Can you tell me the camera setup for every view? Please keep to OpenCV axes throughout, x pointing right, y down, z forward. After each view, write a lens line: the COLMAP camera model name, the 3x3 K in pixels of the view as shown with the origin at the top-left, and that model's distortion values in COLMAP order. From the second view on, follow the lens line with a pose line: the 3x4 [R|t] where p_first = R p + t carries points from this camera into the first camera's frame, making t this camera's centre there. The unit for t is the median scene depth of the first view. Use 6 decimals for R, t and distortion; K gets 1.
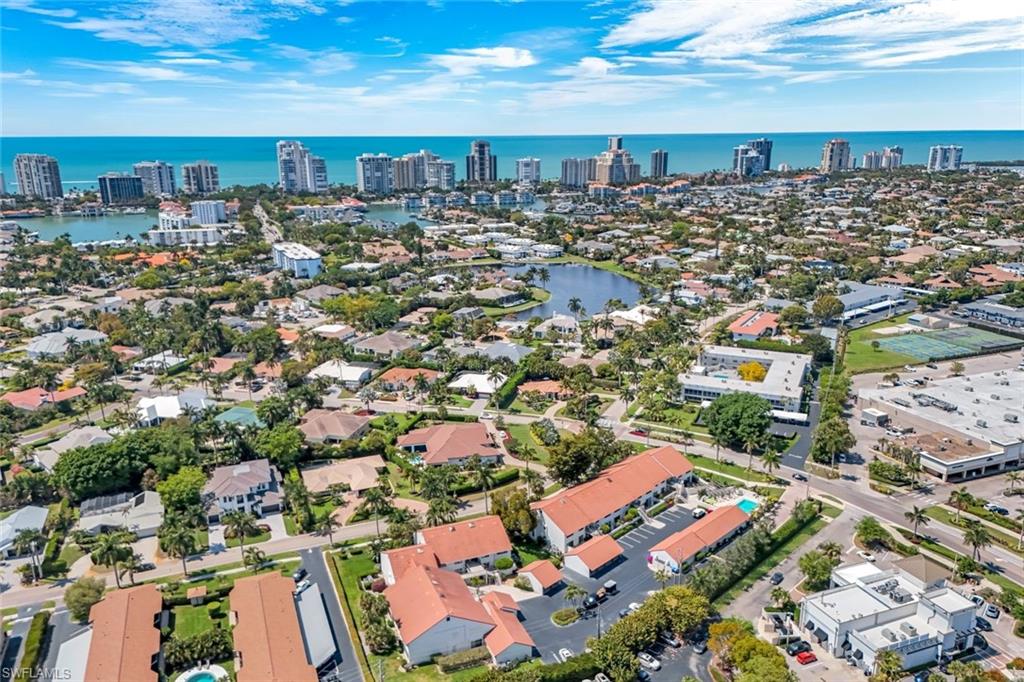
lens RADIAL K [[786.1, 0, 512.0], [0, 786.1, 341.0], [0, 0, 1]] dist [0.074663, -0.072288]
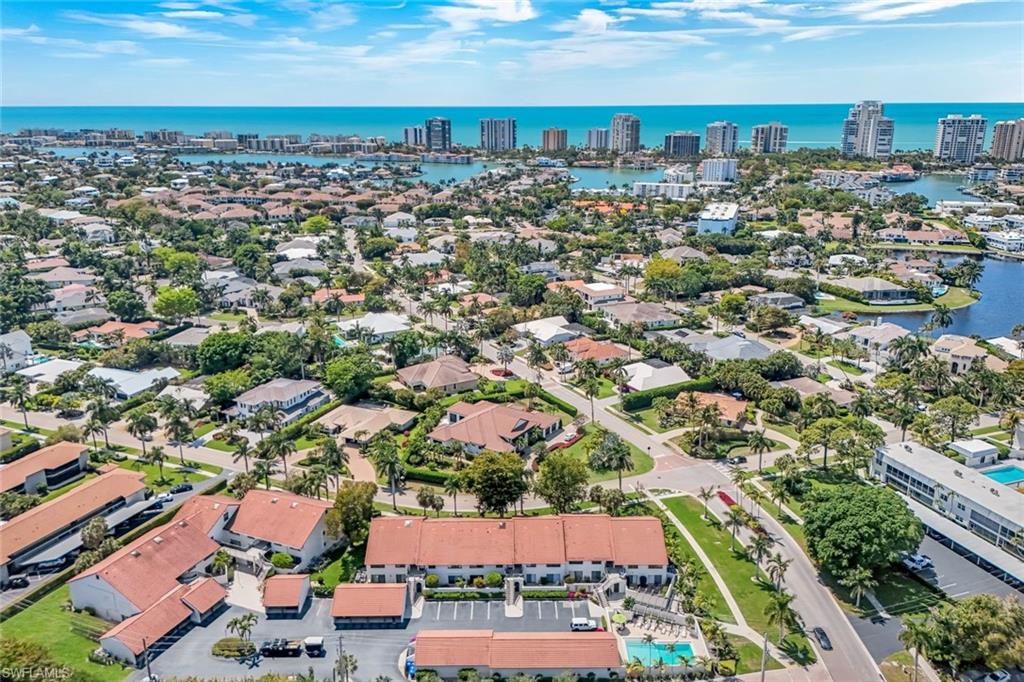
lens RADIAL K [[781.3, 0, 517.7], [0, 781.3, 310.2], [0, 0, 1]] dist [0.087563, -0.100731]
pose [[0.696150, 0.185466, -0.693525, 0.413503], [-0.184990, 0.979772, 0.076326, -0.048635], [0.693652, 0.075161, 0.716378, 0.342565]]
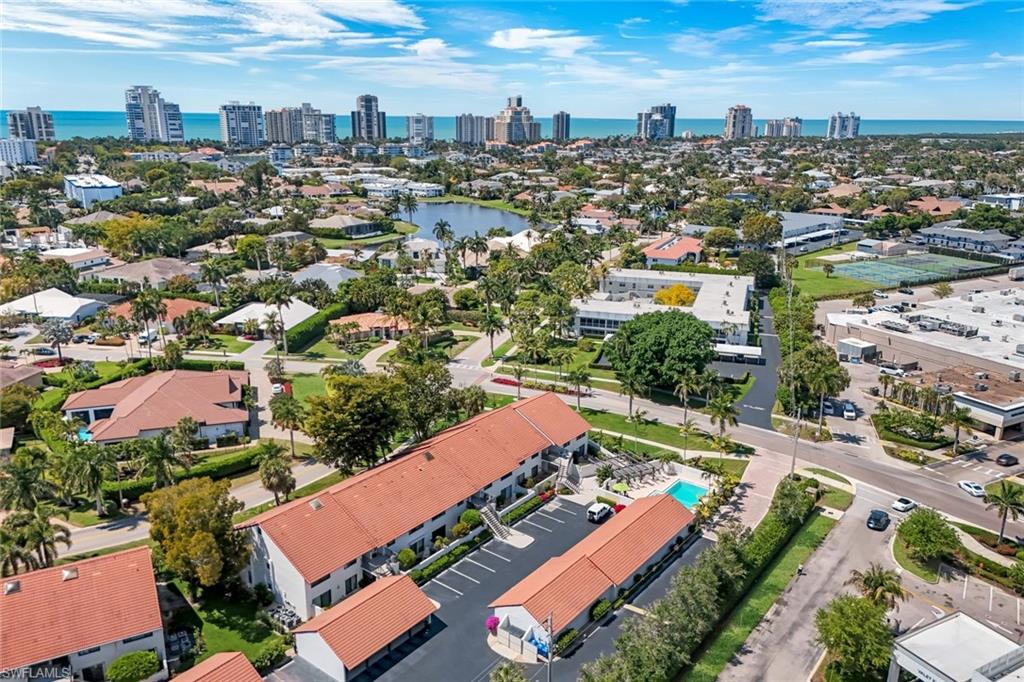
lens RADIAL K [[781.3, 0, 517.7], [0, 781.3, 310.2], [0, 0, 1]] dist [0.087563, -0.100731]
pose [[0.992839, -0.013169, 0.118735, 0.085955], [0.015815, 0.999646, -0.021372, 0.065952], [-0.118411, 0.023097, 0.992696, 0.341762]]
